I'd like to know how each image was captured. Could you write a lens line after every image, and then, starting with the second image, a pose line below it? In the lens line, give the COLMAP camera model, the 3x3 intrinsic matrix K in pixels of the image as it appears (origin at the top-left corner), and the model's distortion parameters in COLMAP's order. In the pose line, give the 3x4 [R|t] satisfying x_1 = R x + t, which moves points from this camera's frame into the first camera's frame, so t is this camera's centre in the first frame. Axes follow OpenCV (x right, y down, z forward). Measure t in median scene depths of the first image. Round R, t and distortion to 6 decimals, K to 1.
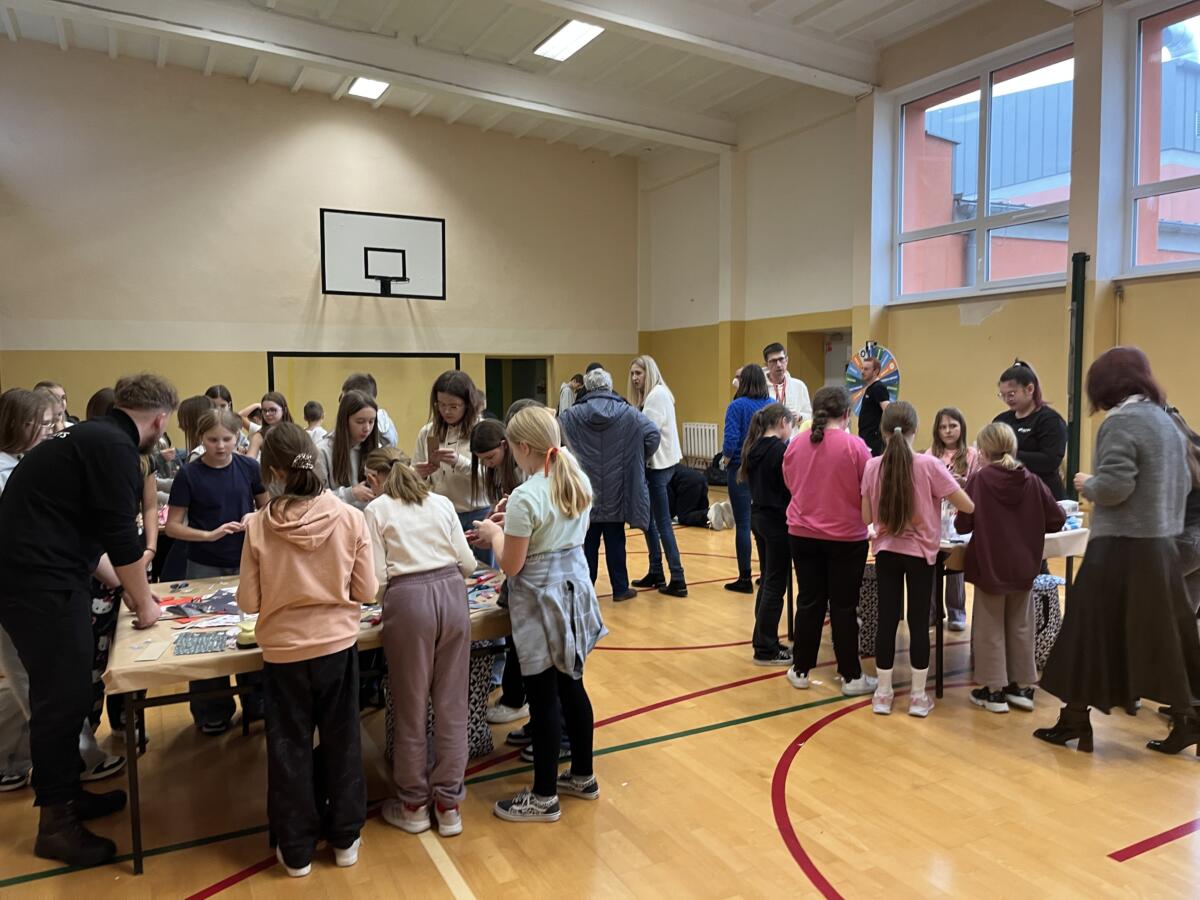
lens RADIAL K [[909.7, 0, 599.5], [0, 909.7, 445.9], [0, 0, 1]] dist [0.013785, -0.024600]
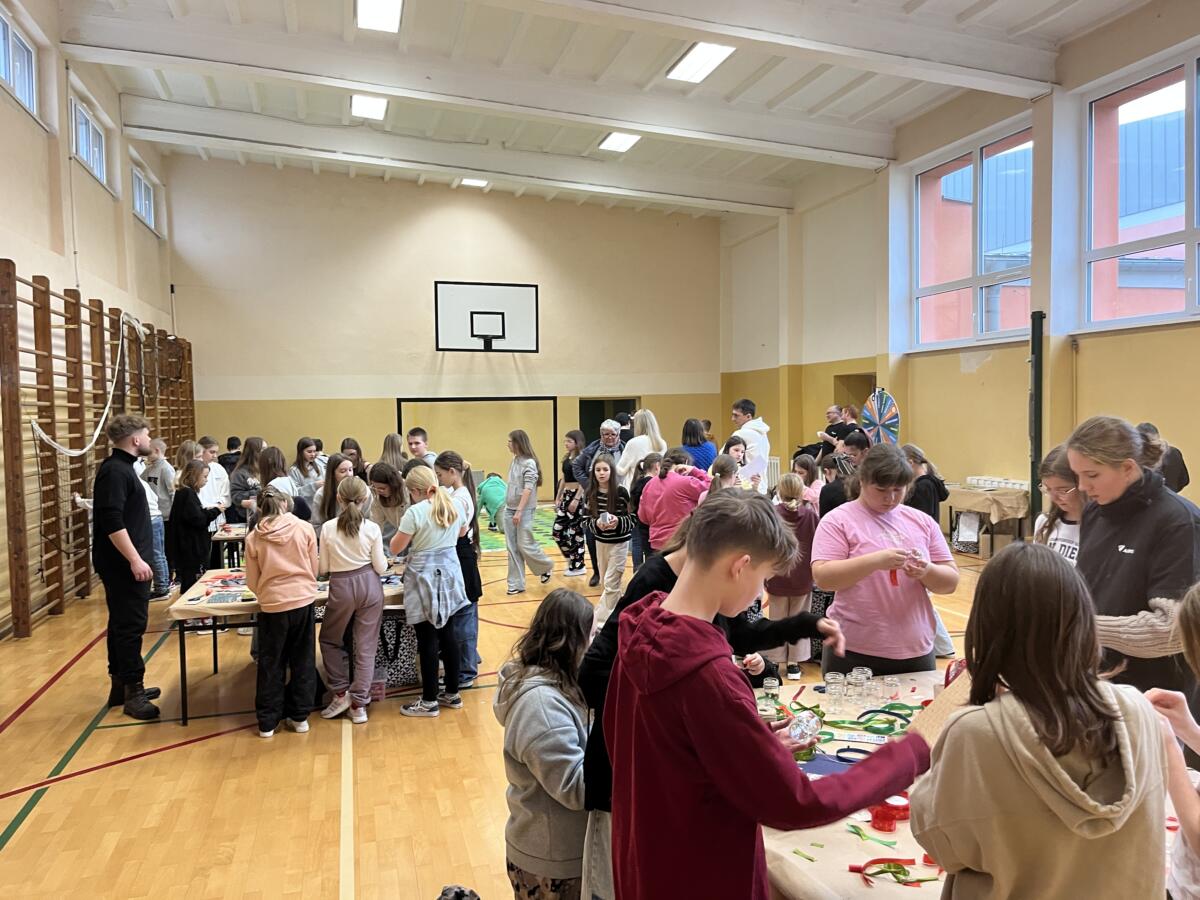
lens RADIAL K [[909.7, 0, 601.1], [0, 909.7, 453.3], [0, 0, 1]] dist [0.013785, -0.024600]
pose [[0.980214, 0.000828, -0.197938, 0.168776], [-0.004700, 0.999807, -0.019090, -0.008960], [0.197884, 0.019643, 0.980029, -0.162172]]
